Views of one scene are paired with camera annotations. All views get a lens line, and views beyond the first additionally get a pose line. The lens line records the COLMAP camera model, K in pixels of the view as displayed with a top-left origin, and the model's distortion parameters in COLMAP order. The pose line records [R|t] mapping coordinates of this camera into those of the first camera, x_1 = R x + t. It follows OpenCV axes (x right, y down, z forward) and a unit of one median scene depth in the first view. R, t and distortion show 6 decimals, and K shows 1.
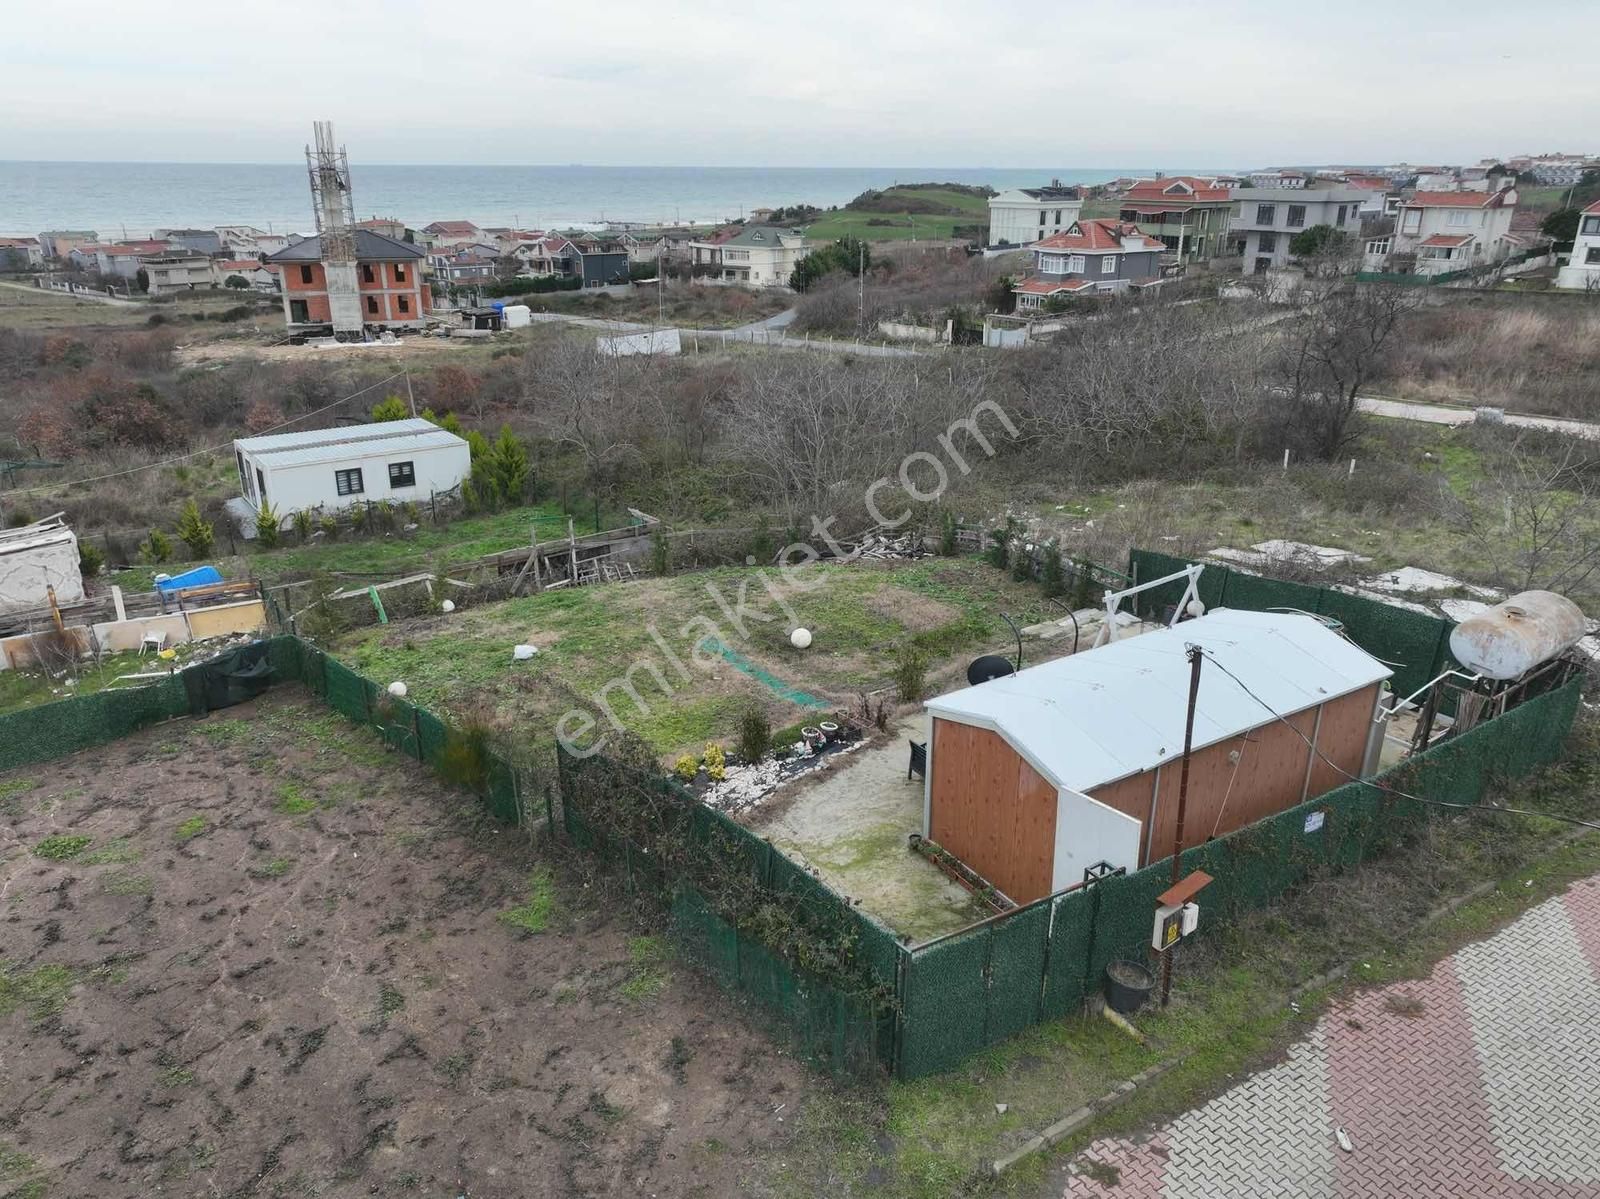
lens RADIAL K [[1126.3, 0, 798.4], [0, 1126.3, 595.6], [0, 0, 1]] dist [-0.001269, 0.019195]
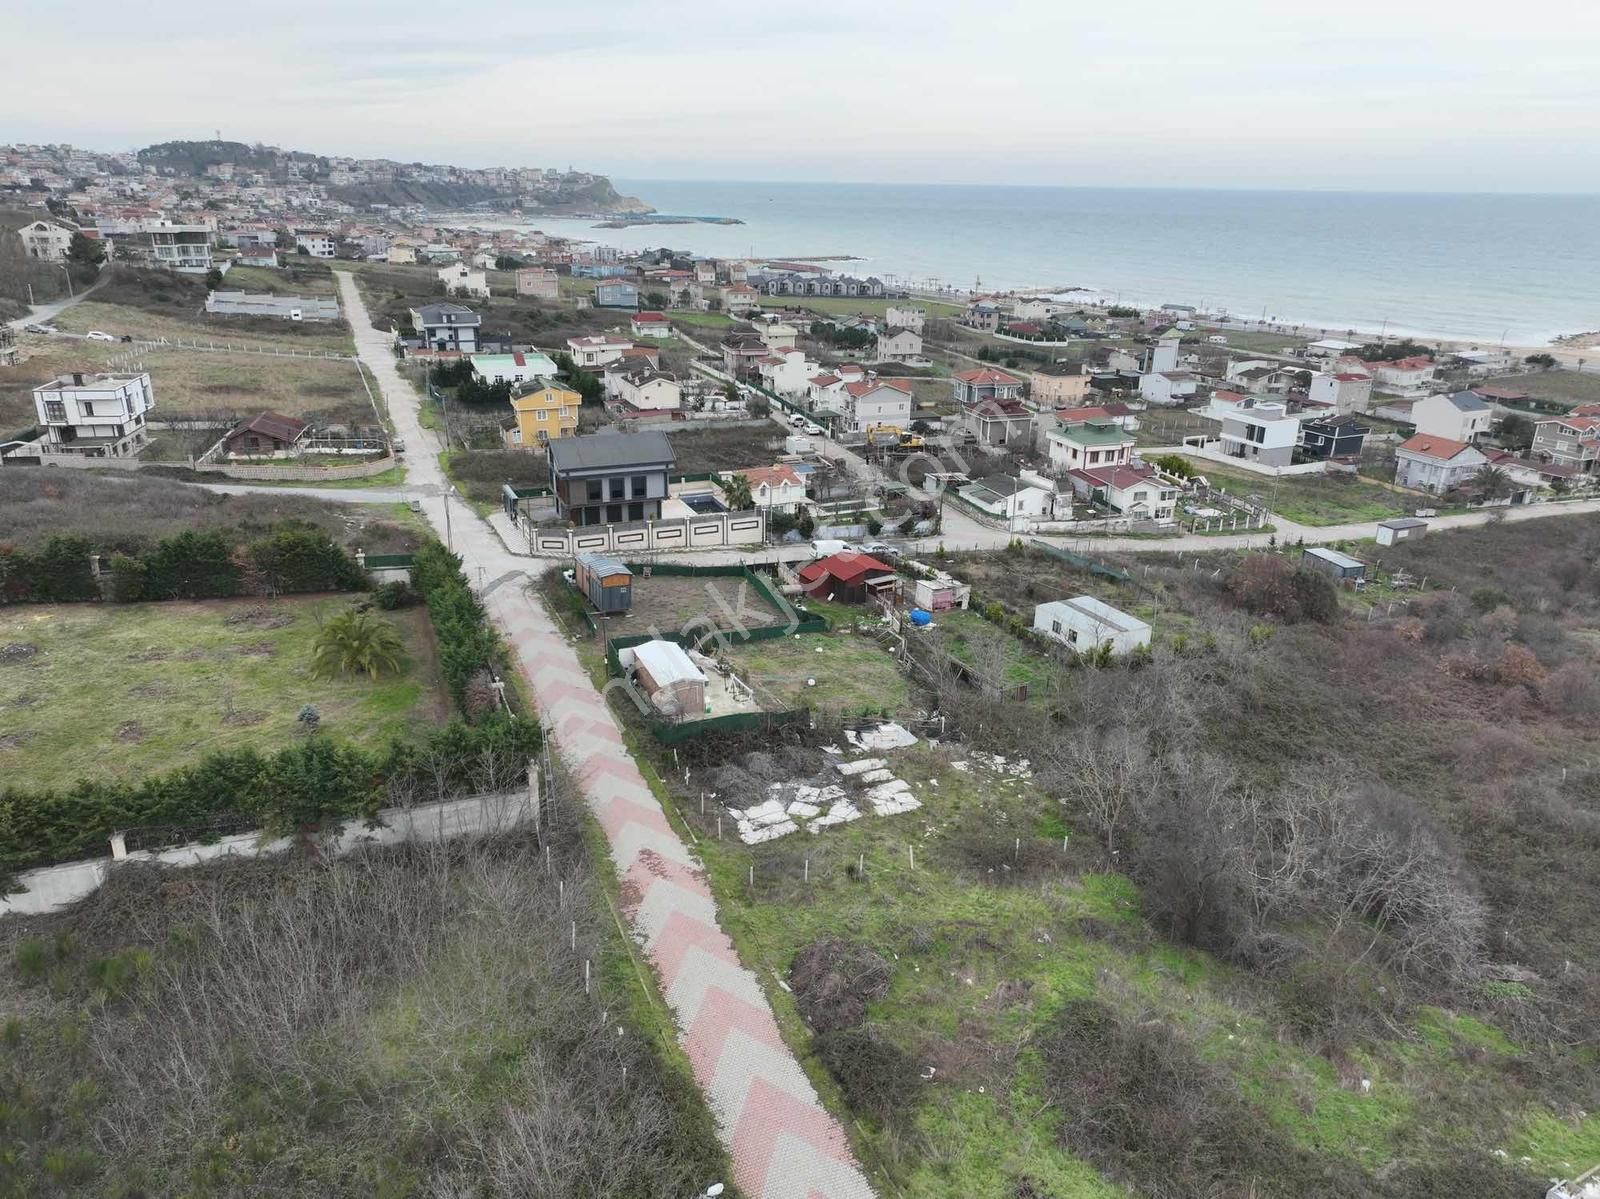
lens RADIAL K [[1126.3, 0, 798.4], [0, 1126.3, 595.6], [0, 0, 1]] dist [-0.001269, 0.019195]
pose [[-0.160915, 0.336316, -0.927900, 0.725614], [-0.368767, 0.851574, 0.372603, -0.338134], [0.915487, 0.402136, -0.013008, 0.241783]]
